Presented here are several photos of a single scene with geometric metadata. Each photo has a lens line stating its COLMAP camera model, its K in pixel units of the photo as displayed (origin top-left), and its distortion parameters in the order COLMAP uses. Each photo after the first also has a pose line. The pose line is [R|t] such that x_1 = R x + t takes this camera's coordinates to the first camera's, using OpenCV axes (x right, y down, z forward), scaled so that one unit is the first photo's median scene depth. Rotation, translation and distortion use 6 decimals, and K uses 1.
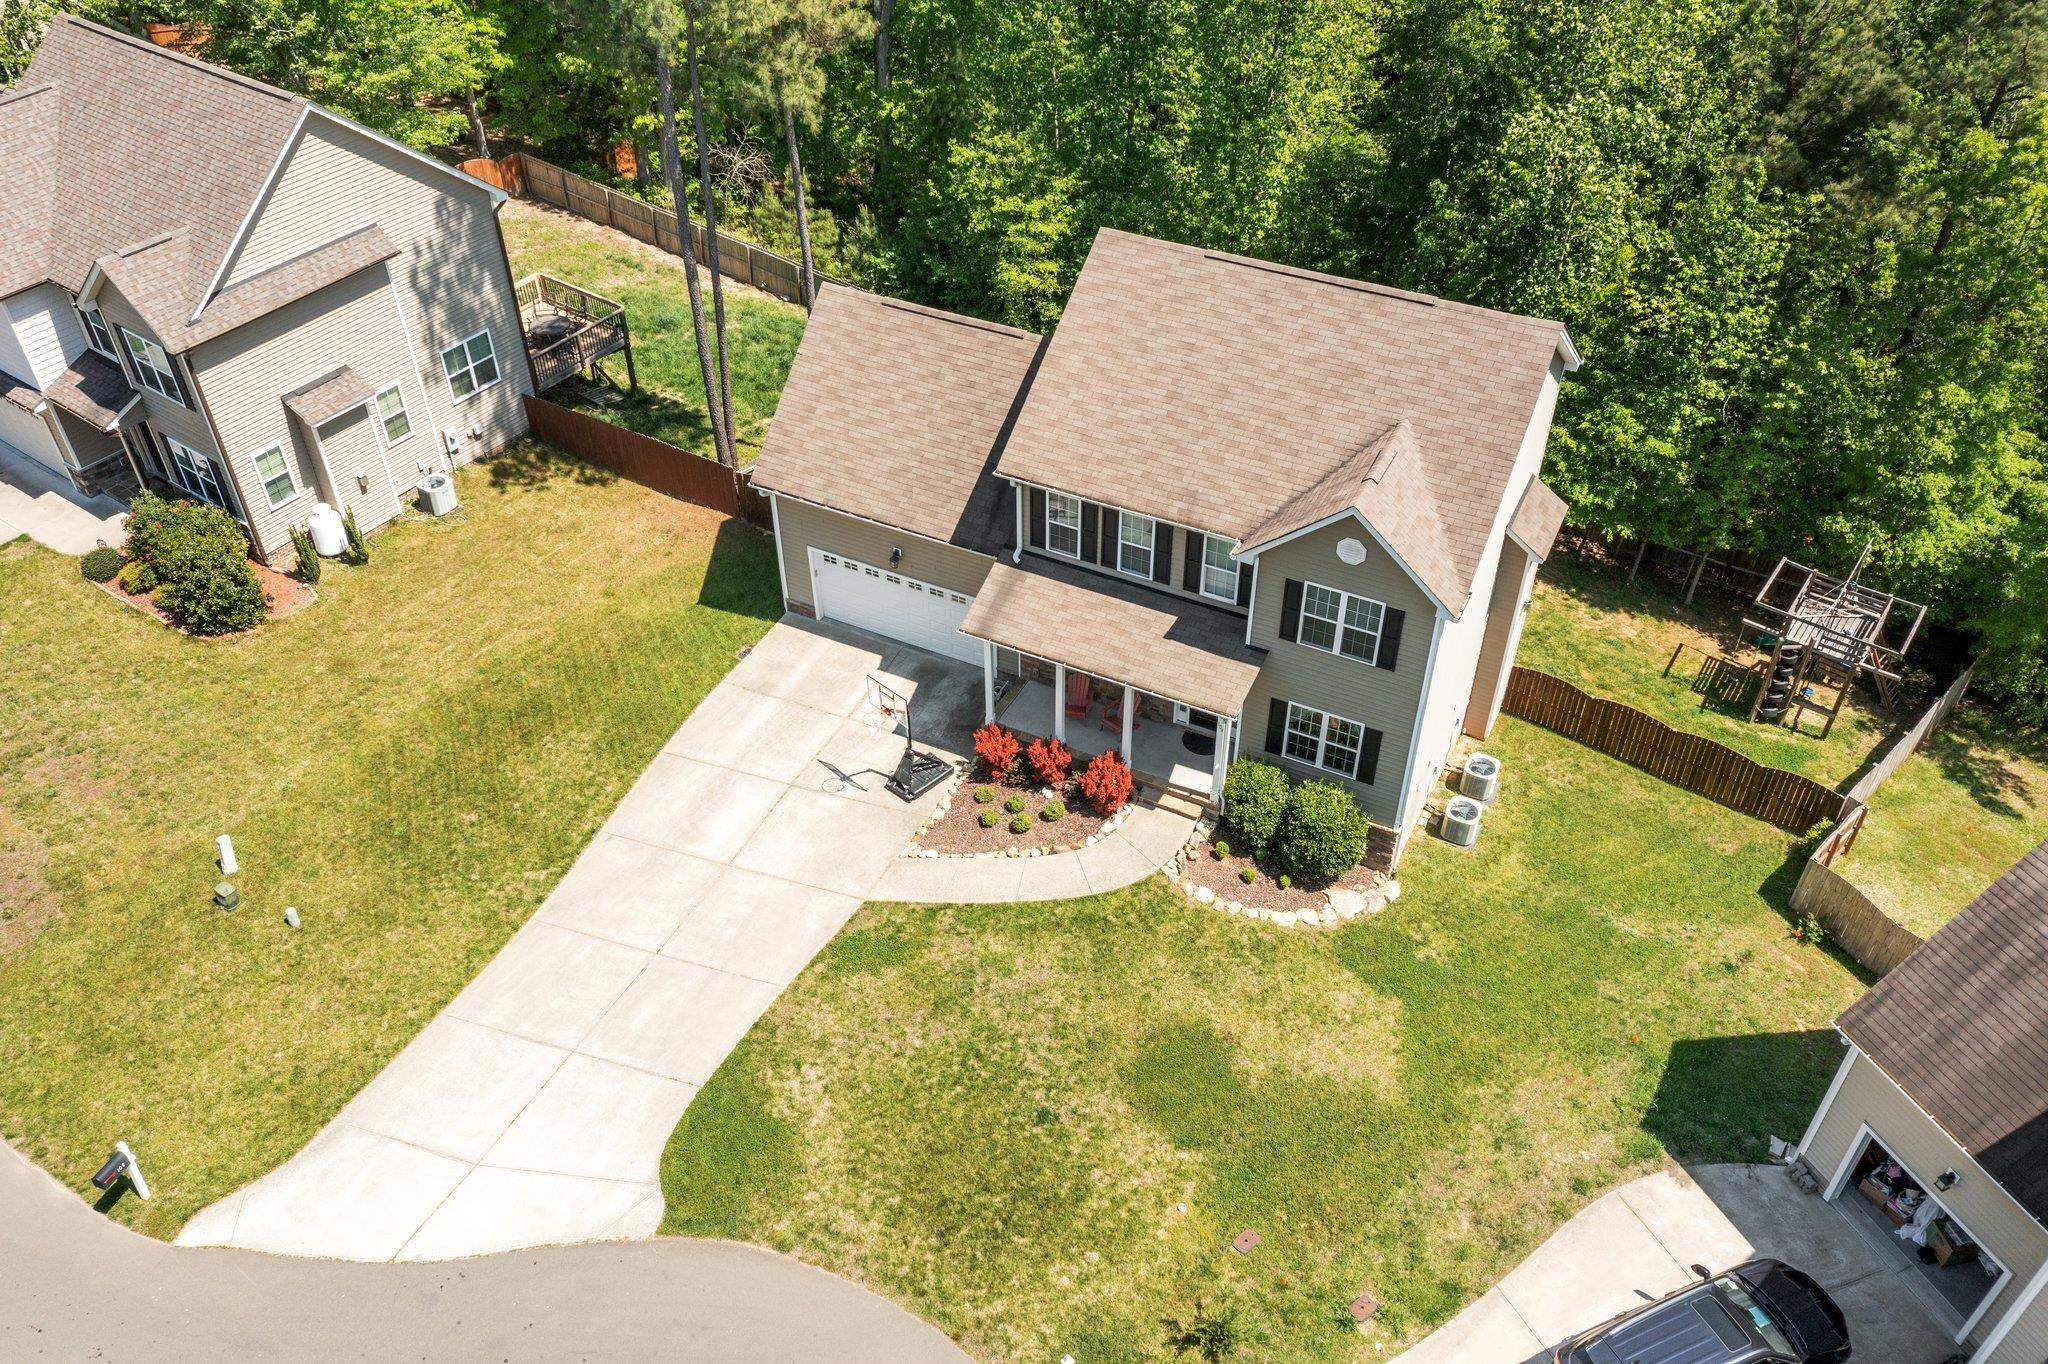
lens RADIAL K [[1638.4, 0, 1025.7], [0, 1638.4, 678.3], [0, 0, 1]] dist [0.003977, 0.000451]
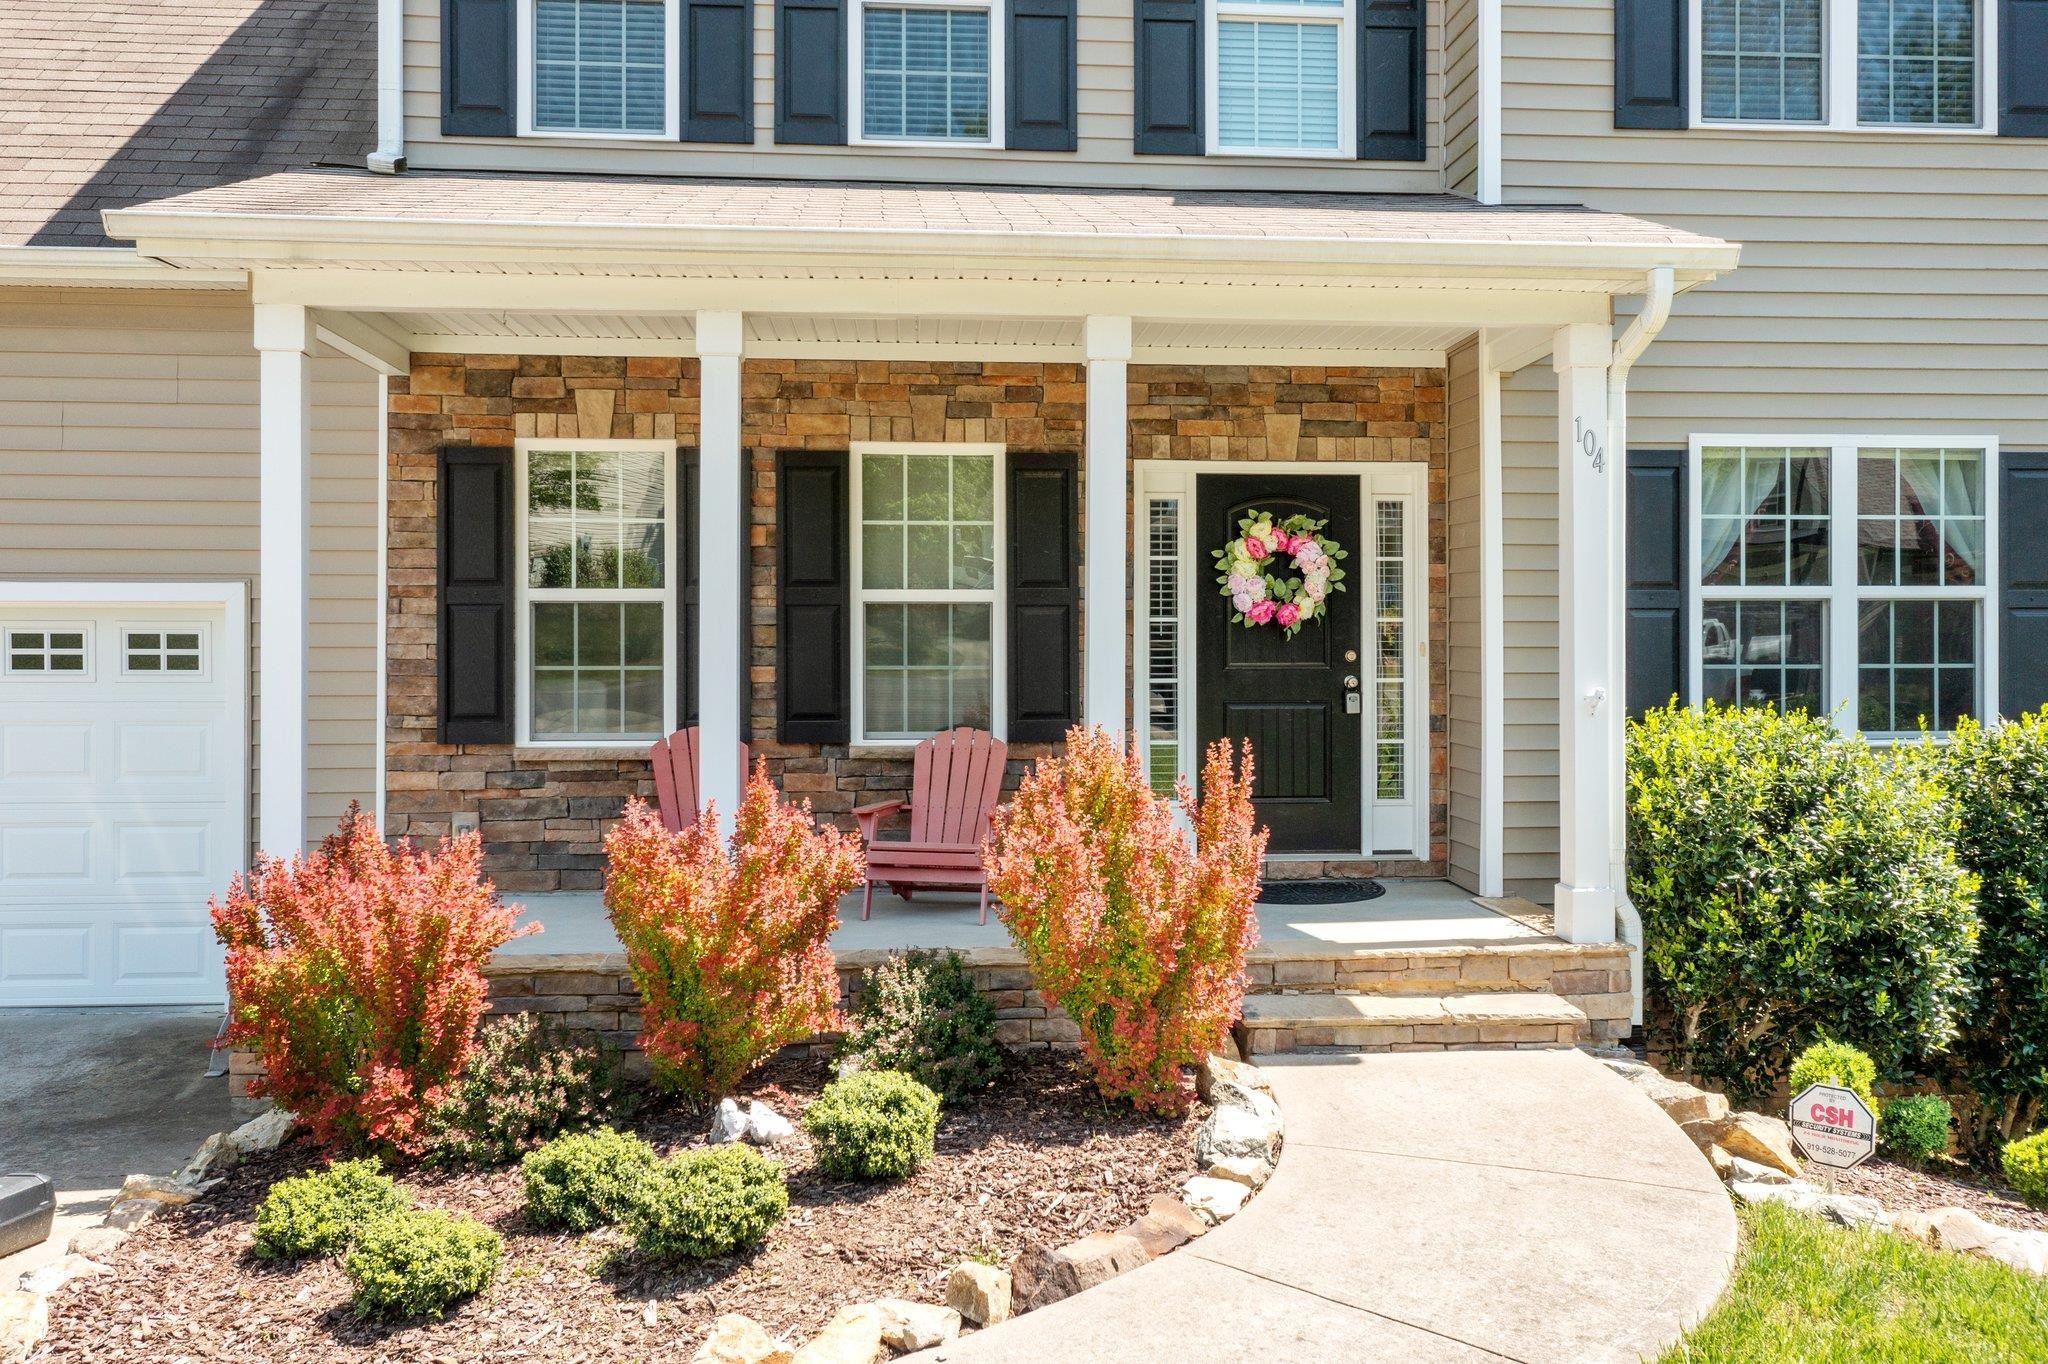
lens RADIAL K [[1673.6, 0, 1007.8], [0, 1673.6, 644.4], [0, 0, 1]] dist [0.013185, 0.004552]
pose [[0.855429, 0.008287, 0.517853, -0.052405], [0.332626, 0.757619, -0.561581, 0.137801], [-0.396990, 0.652644, 0.645333, 0.868522]]
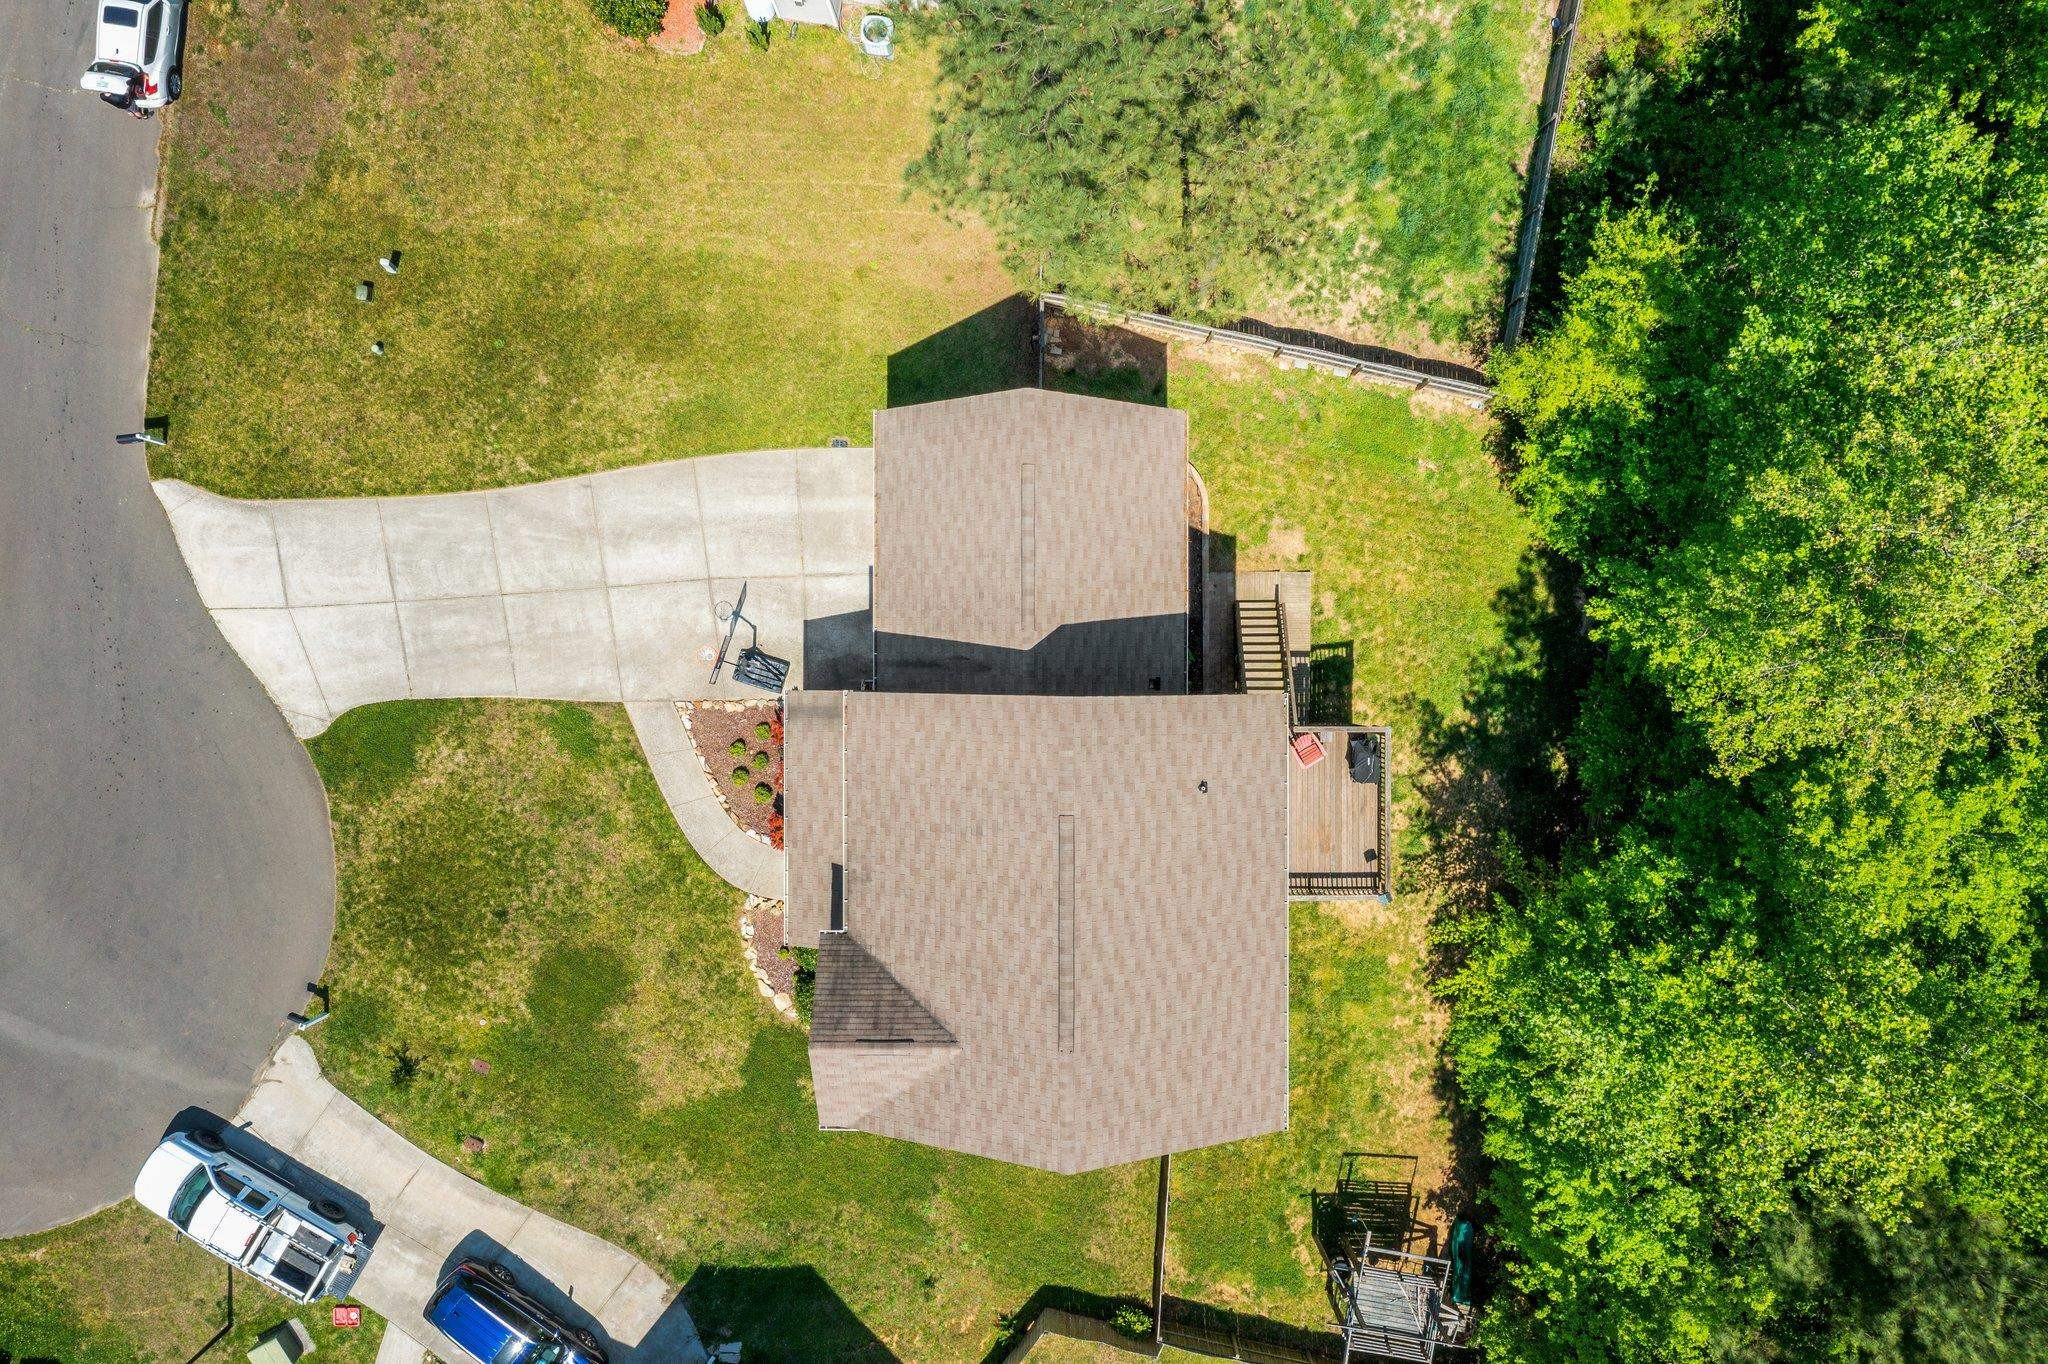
lens RADIAL K [[1638.4, 0, 1020.4], [0, 1638.4, 684.6], [0, 0, 1]] dist [0.003977, 0.000451]
pose [[0.449374, 0.893273, 0.011230, 0.016271], [-0.571526, 0.277807, 0.772127, -1.010313], [0.686601, -0.353392, 0.635369, 0.376280]]
